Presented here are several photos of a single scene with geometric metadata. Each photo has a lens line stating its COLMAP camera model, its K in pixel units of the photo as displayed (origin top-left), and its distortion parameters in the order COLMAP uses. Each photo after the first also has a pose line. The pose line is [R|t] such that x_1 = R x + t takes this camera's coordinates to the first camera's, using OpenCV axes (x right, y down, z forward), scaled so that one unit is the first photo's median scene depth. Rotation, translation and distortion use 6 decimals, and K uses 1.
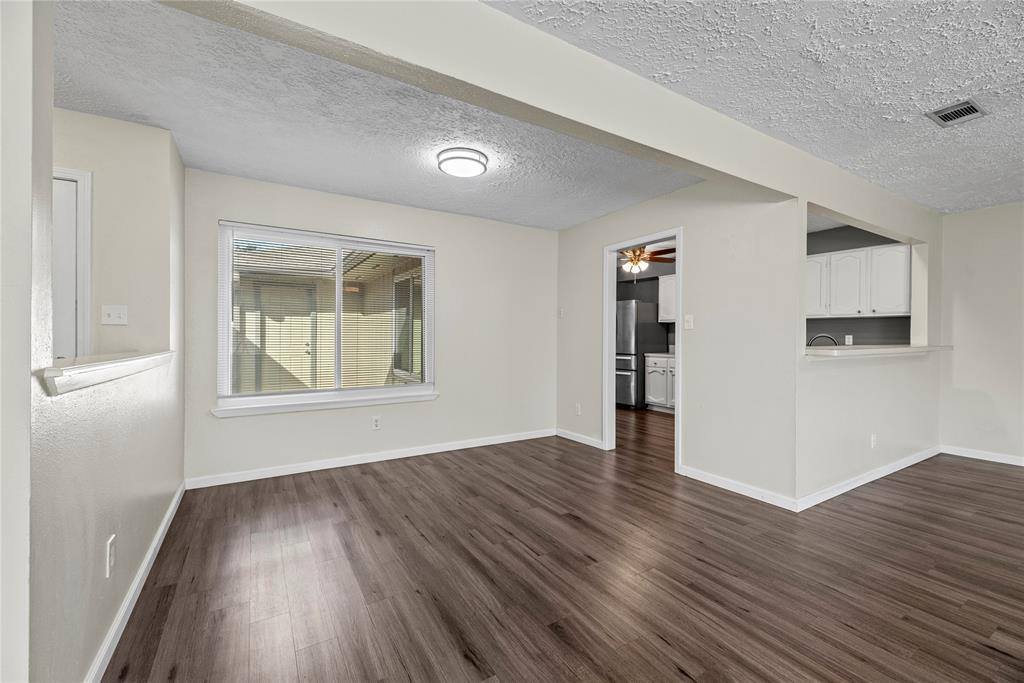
lens RADIAL K [[424.4, 0, 514.8], [0, 424.4, 335.7], [0, 0, 1]] dist [0.001378, 0.000123]
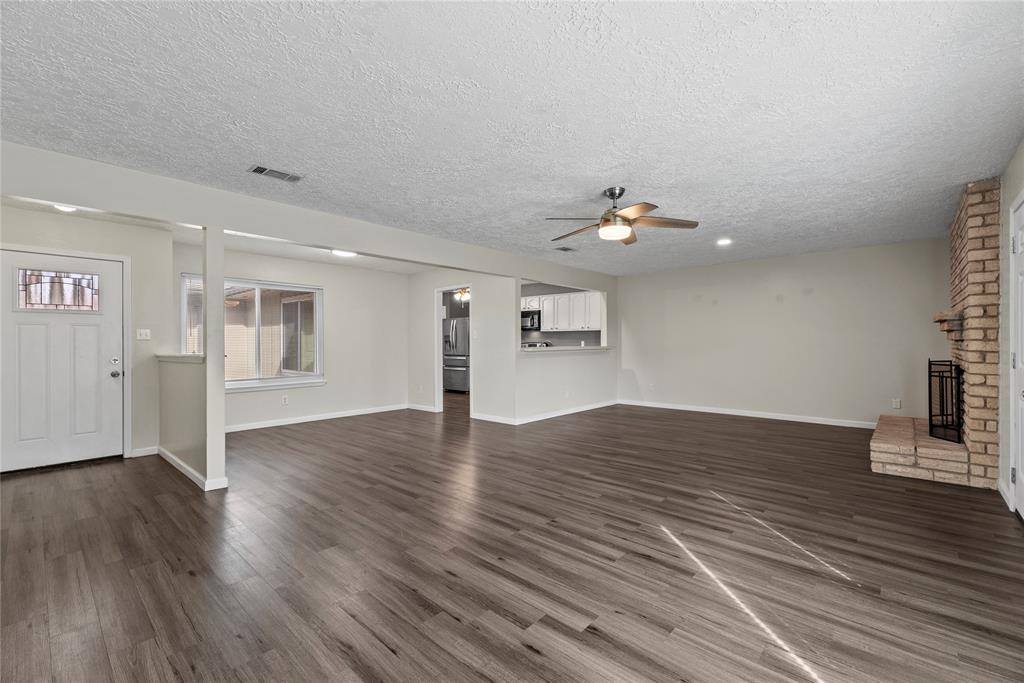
lens RADIAL K [[424.4, 0, 511.5], [0, 424.4, 343.0], [0, 0, 1]] dist [0.001378, 0.000123]
pose [[0.958639, -0.010453, 0.284434, 0.029508], [0.009908, 0.999945, 0.003354, -0.002173], [-0.284454, -0.000397, 0.958690, -0.683310]]
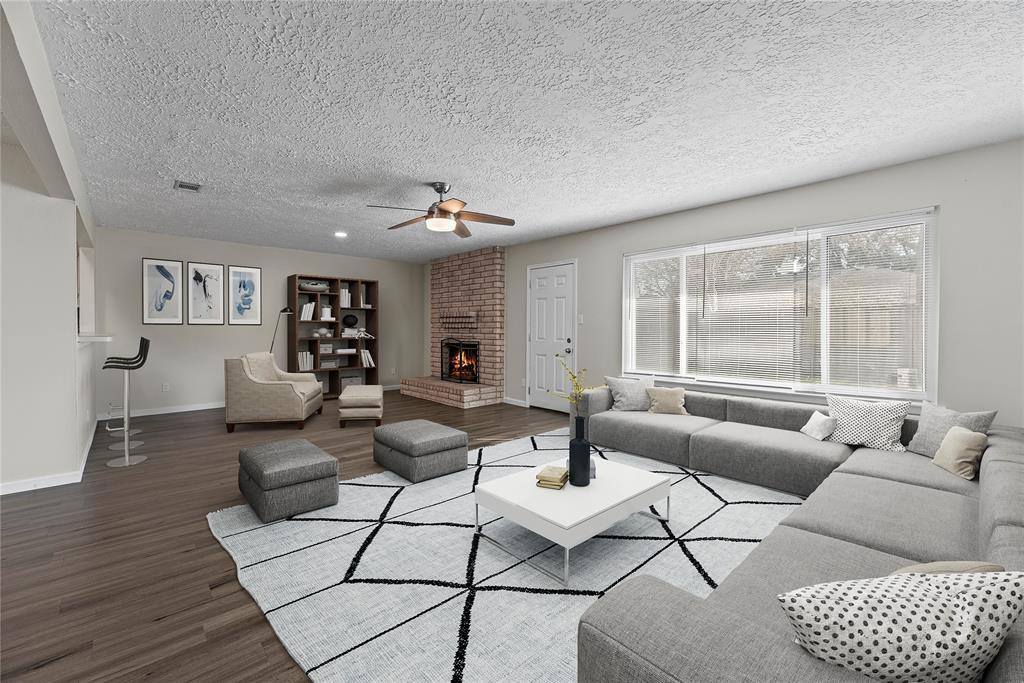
lens RADIAL K [[424.4, 0, 513.3], [0, 424.4, 332.4], [0, 0, 1]] dist [0.001378, 0.000123]
pose [[-0.184985, -0.016407, 0.982604, -0.431836], [-0.007239, 0.999856, 0.015332, -0.004251], [-0.982715, -0.004277, -0.185077, 0.050523]]
